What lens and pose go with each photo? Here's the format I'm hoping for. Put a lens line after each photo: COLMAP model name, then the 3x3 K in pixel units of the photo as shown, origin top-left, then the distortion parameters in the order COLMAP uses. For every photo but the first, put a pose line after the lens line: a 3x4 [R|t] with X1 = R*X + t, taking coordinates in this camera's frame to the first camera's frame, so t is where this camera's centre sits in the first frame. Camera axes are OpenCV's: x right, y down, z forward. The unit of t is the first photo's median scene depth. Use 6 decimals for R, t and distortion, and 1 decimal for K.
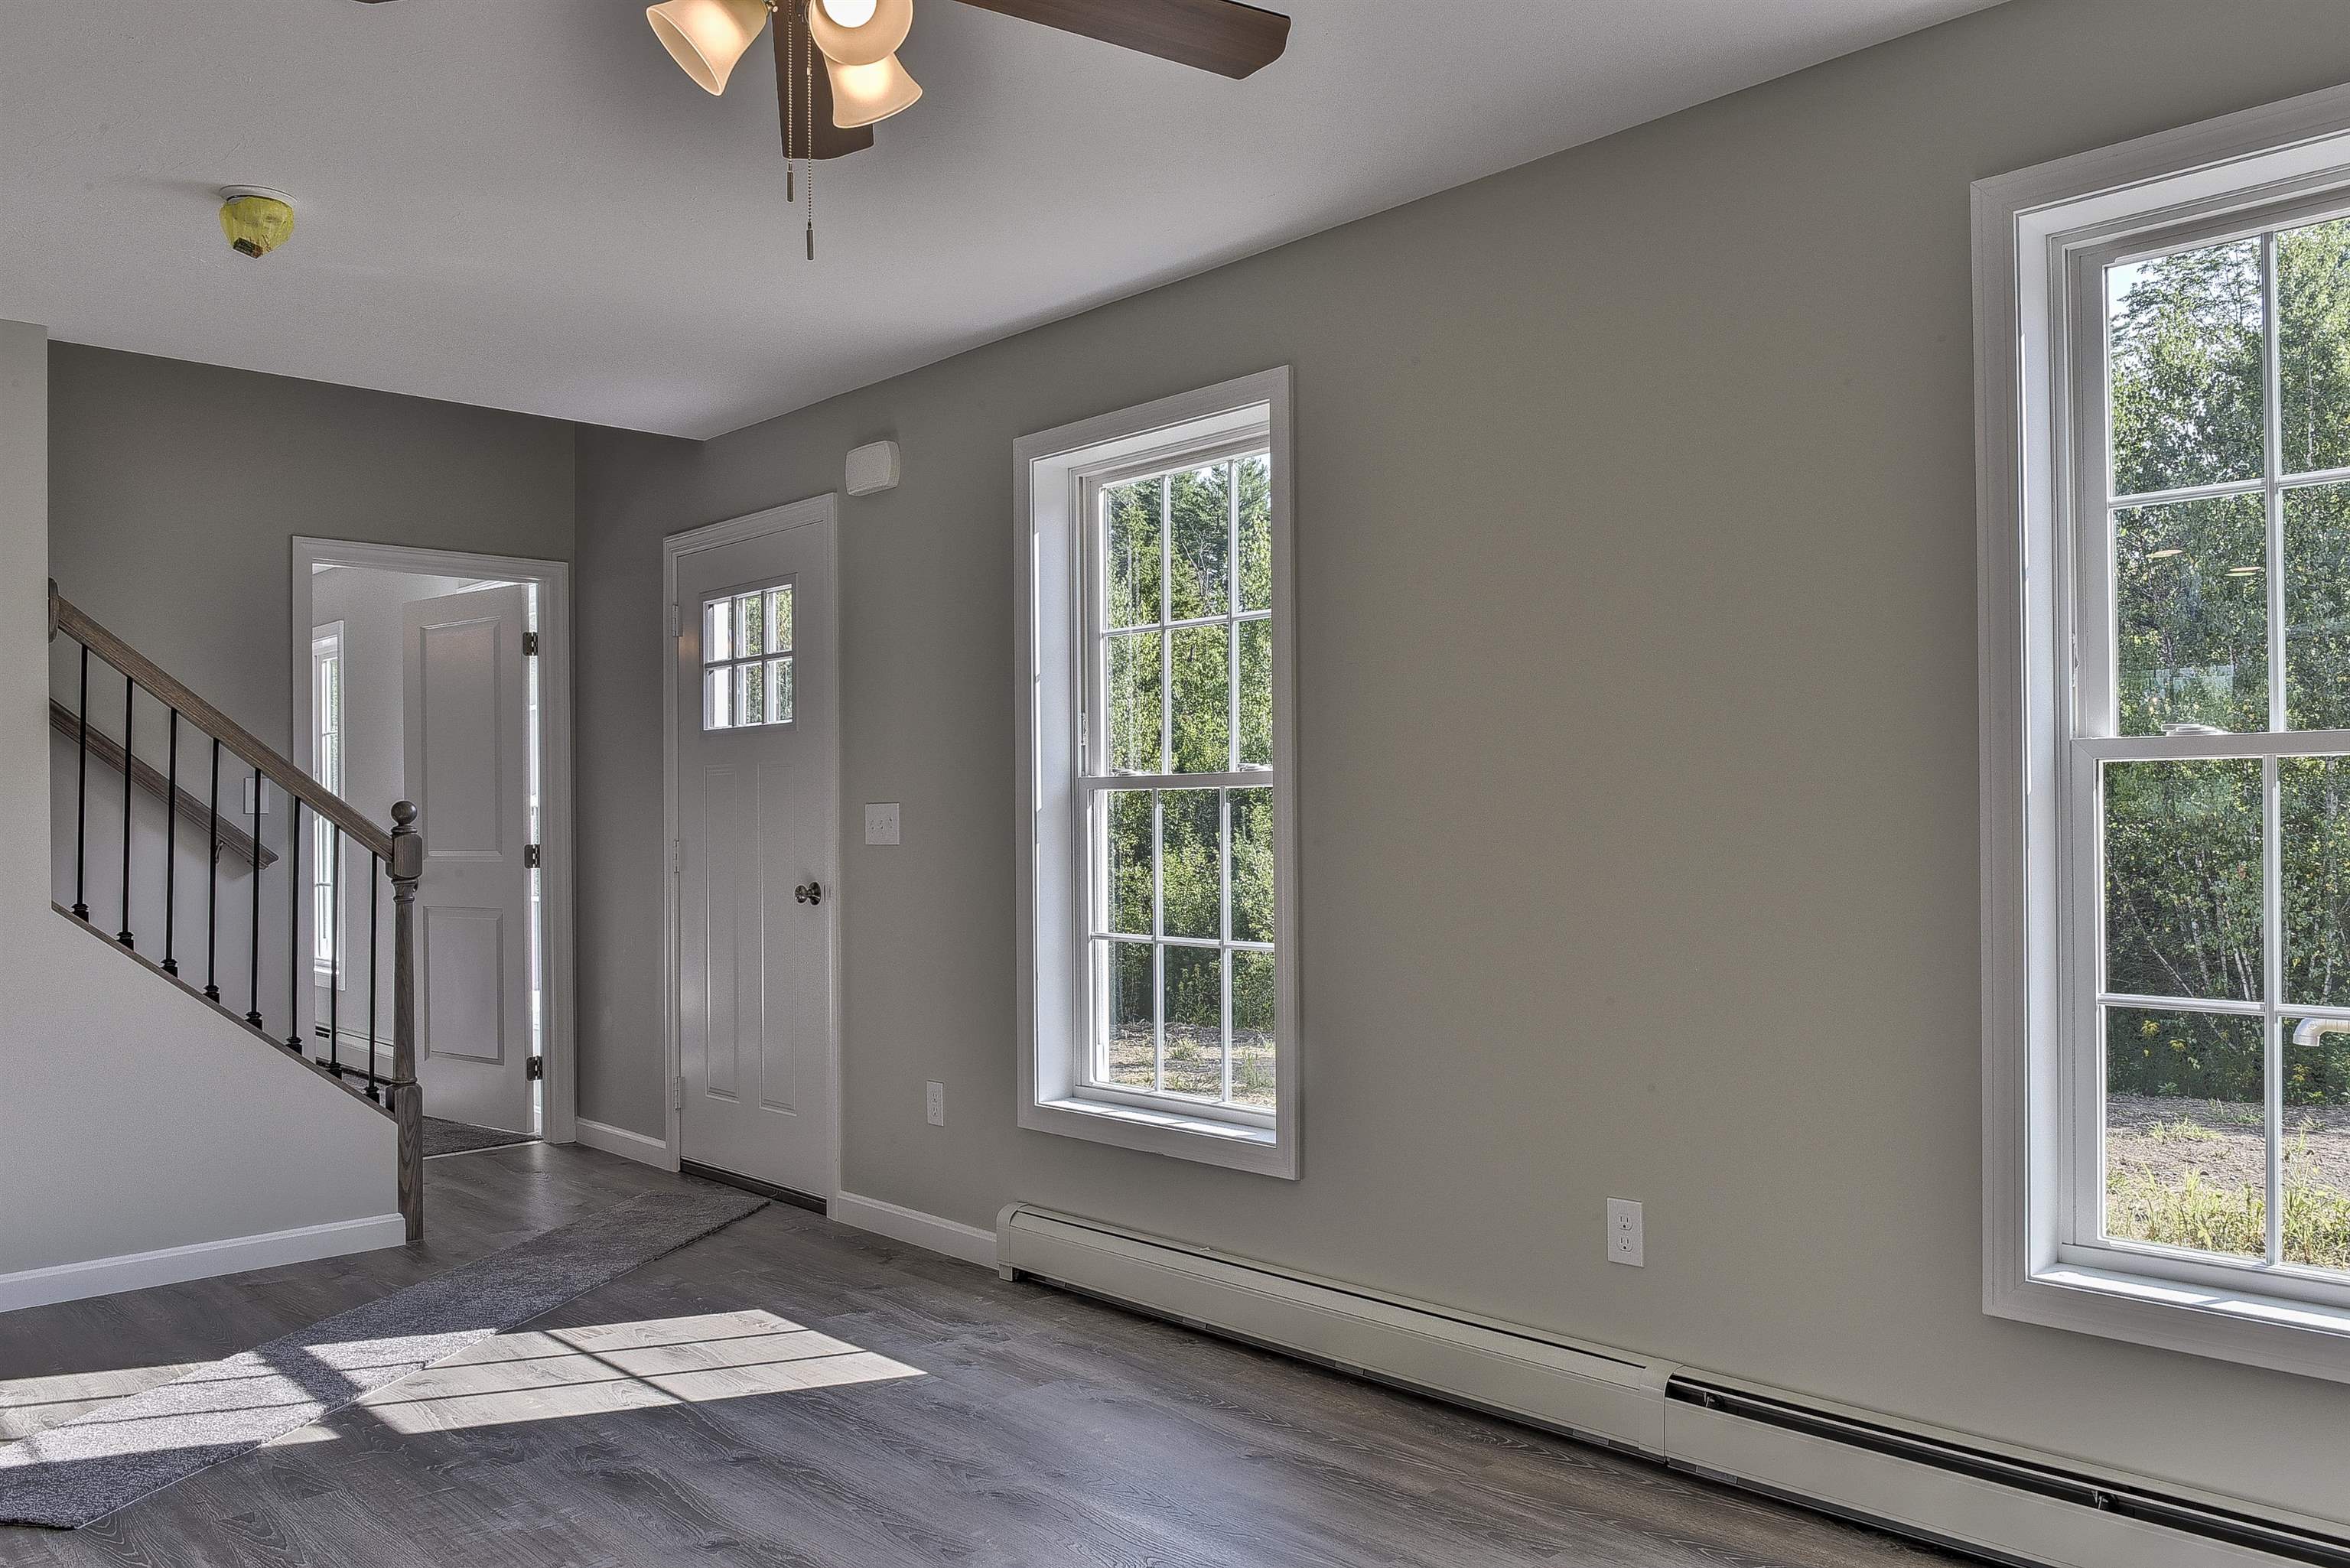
lens RADIAL K [[1743.8, 0, 1175.0], [0, 1743.8, 784.0], [0, 0, 1]] dist [-0.009449, -0.003793]
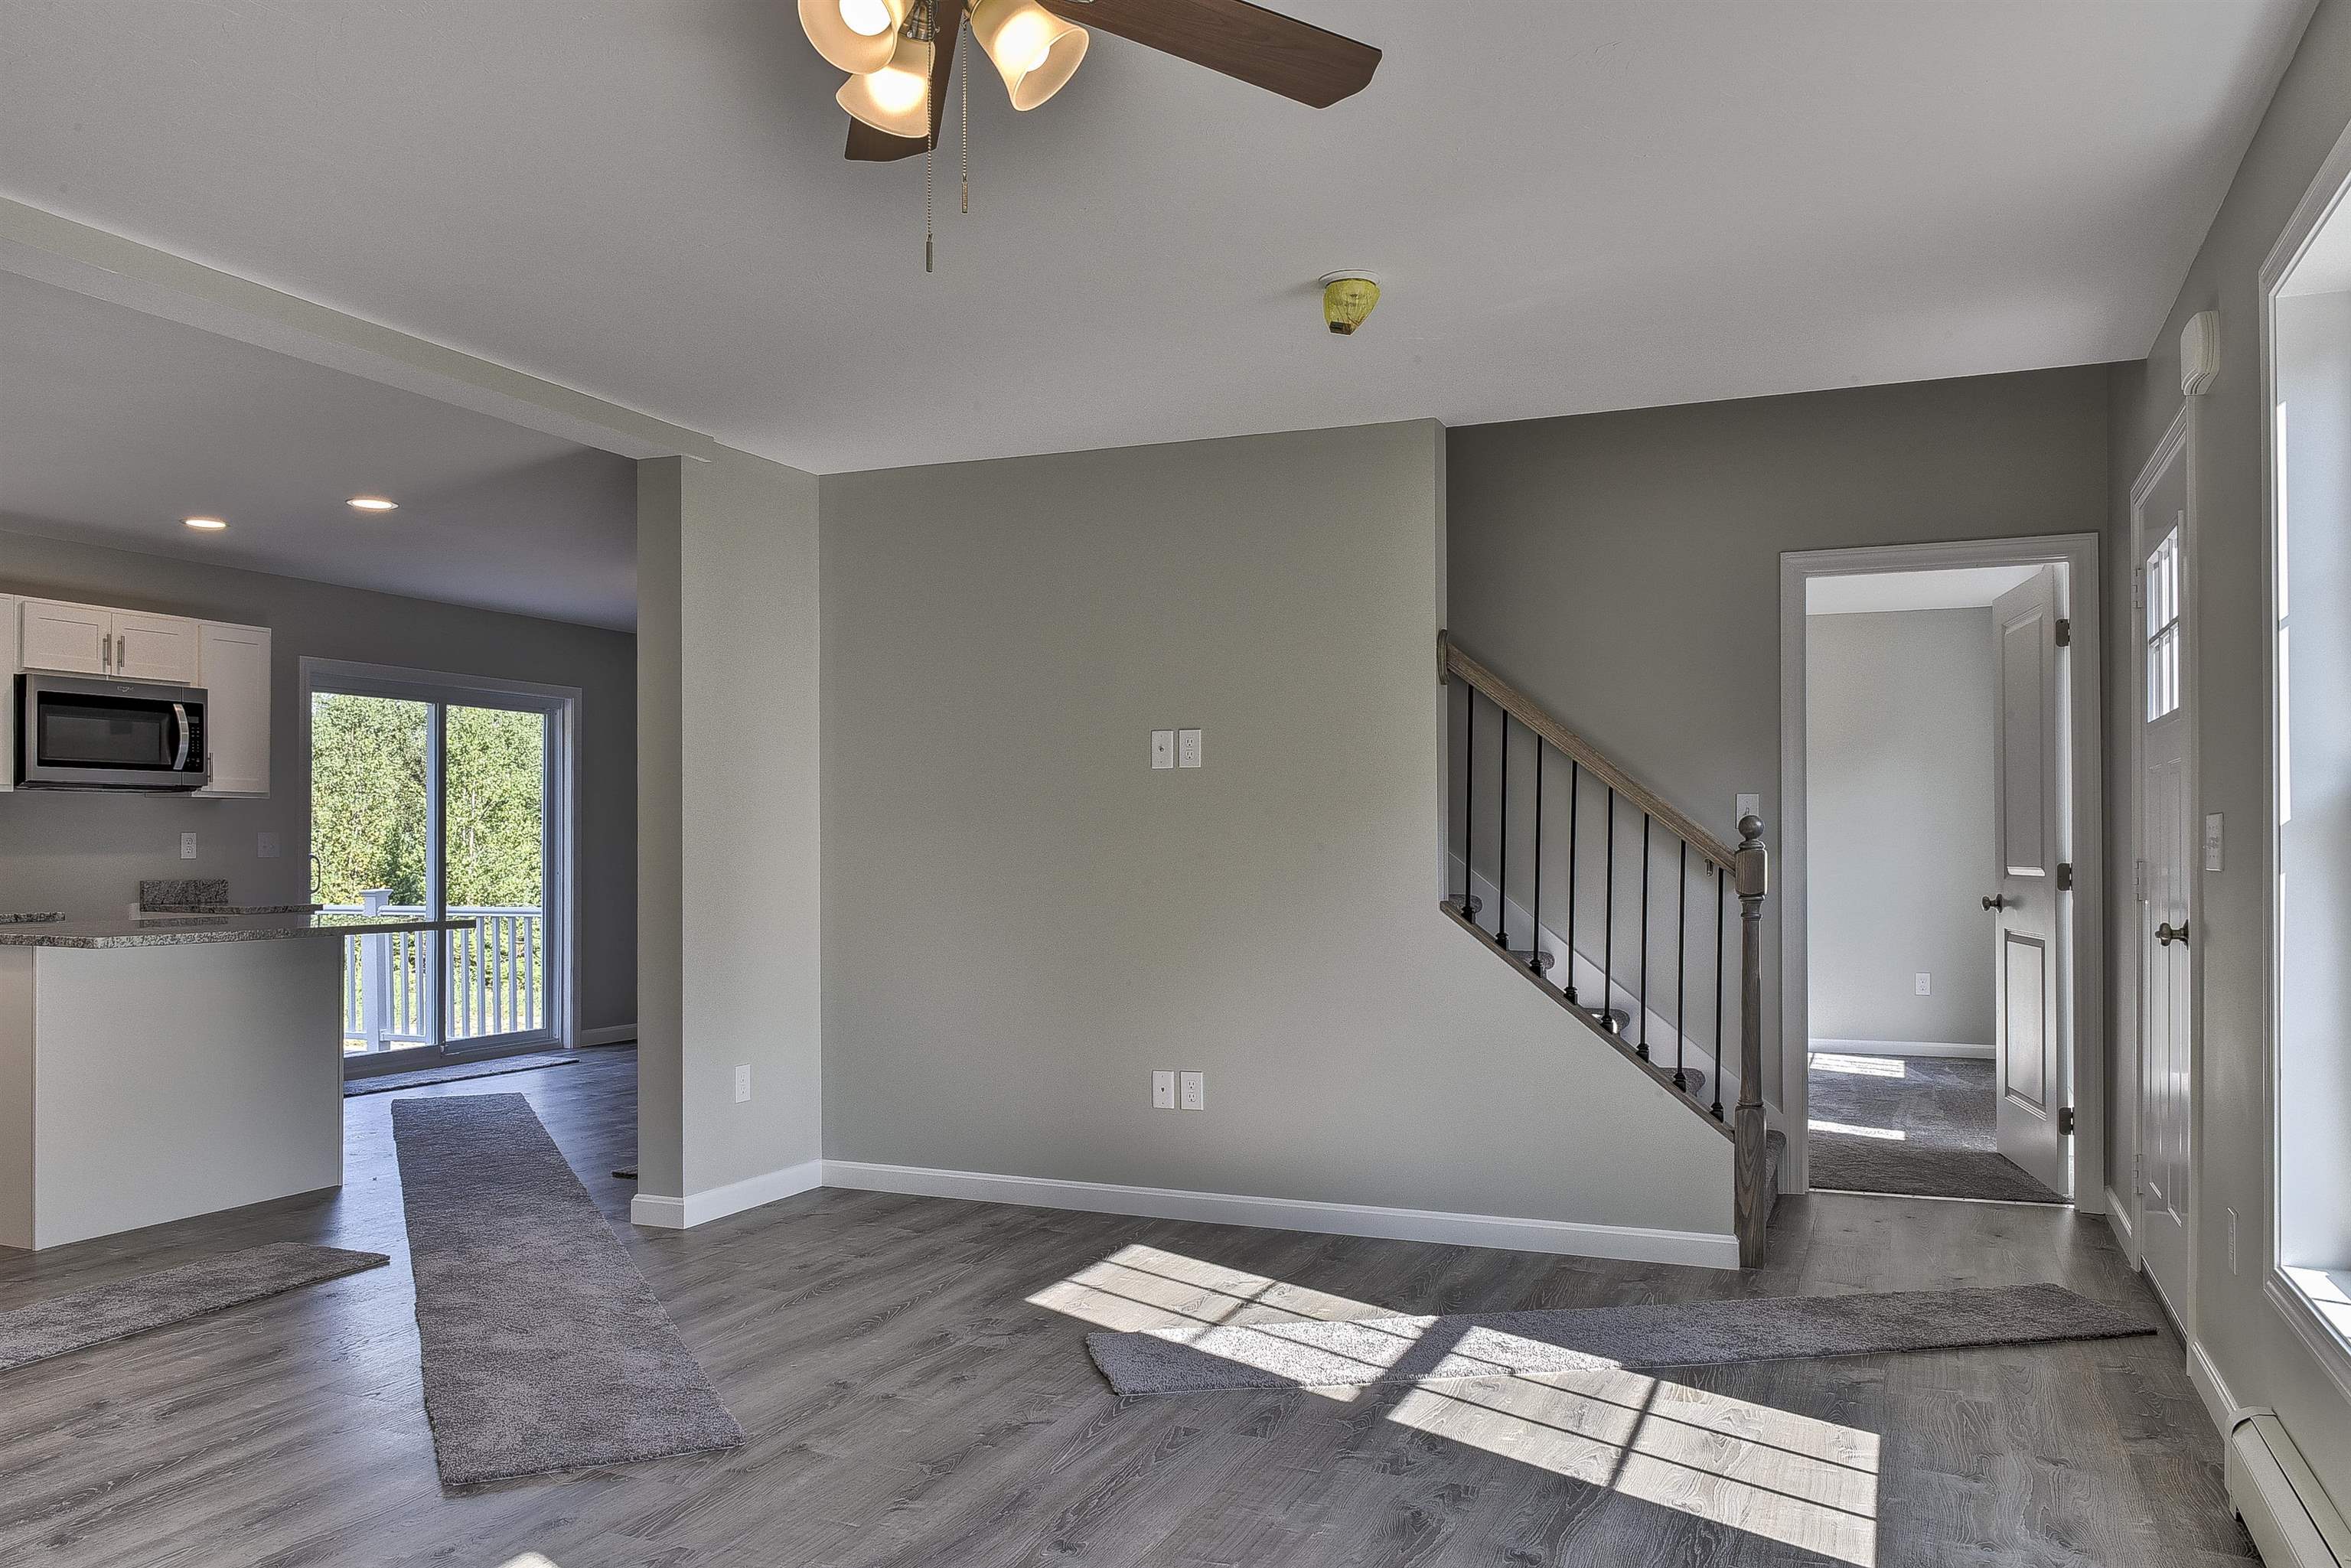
lens RADIAL K [[1736.2, 0, 1173.7], [0, 1736.2, 834.8], [0, 0, 1]] dist [-0.005805, -0.008145]
pose [[0.386321, 0.000595, -0.922364, 0.427251], [0.018790, 0.999787, 0.008515, 0.007405], [0.922173, -0.020621, 0.386228, 0.429733]]
